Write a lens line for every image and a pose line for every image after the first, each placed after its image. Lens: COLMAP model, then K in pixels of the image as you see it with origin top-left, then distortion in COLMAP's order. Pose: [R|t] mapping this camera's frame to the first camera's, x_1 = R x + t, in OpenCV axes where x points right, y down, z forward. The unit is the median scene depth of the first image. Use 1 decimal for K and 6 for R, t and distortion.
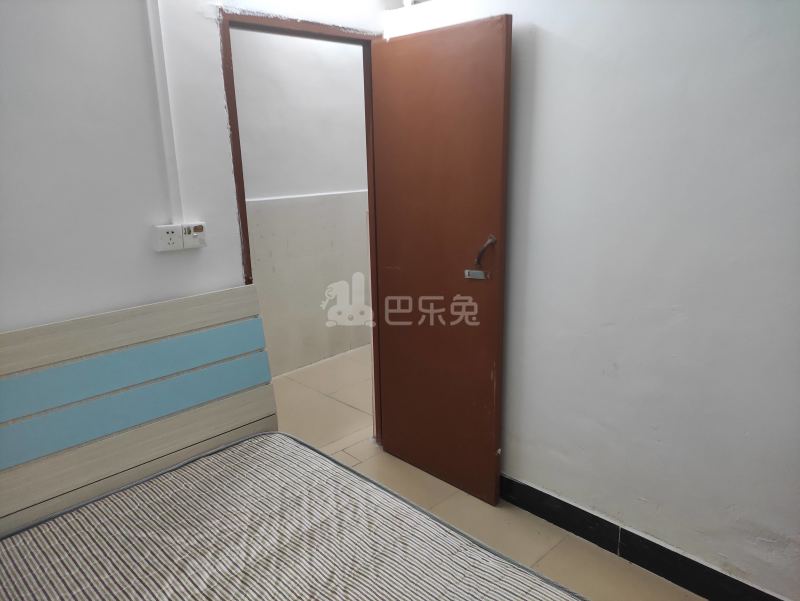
lens RADIAL K [[599.3, 0, 400.0], [0, 599.3, 300.5], [0, 0, 1]] dist [0.061191, -0.003261]
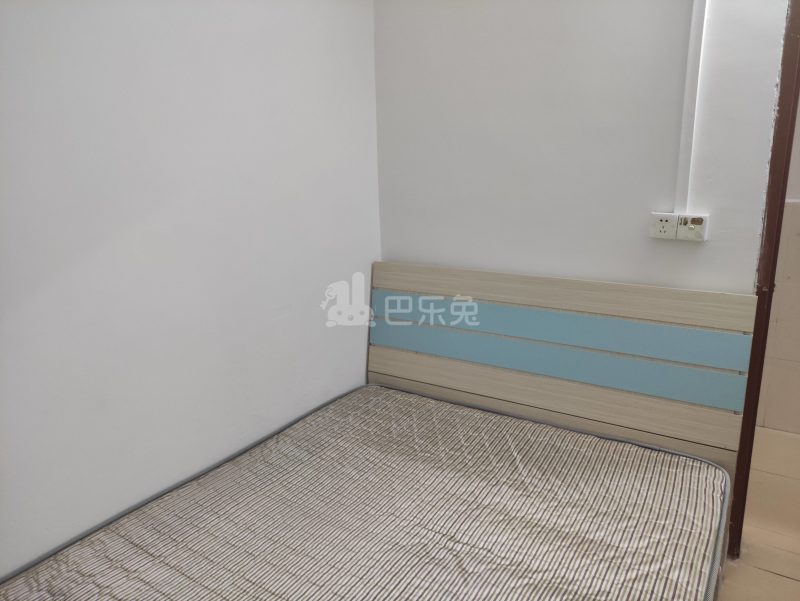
lens RADIAL K [[599.3, 0, 400.0], [0, 599.3, 300.5], [0, 0, 1]] dist [0.061191, -0.003261]
pose [[0.223929, 0.253688, -0.941009, 0.492276], [-0.231070, 0.951818, 0.201615, -0.085778], [0.946817, 0.172291, 0.271760, 0.324992]]
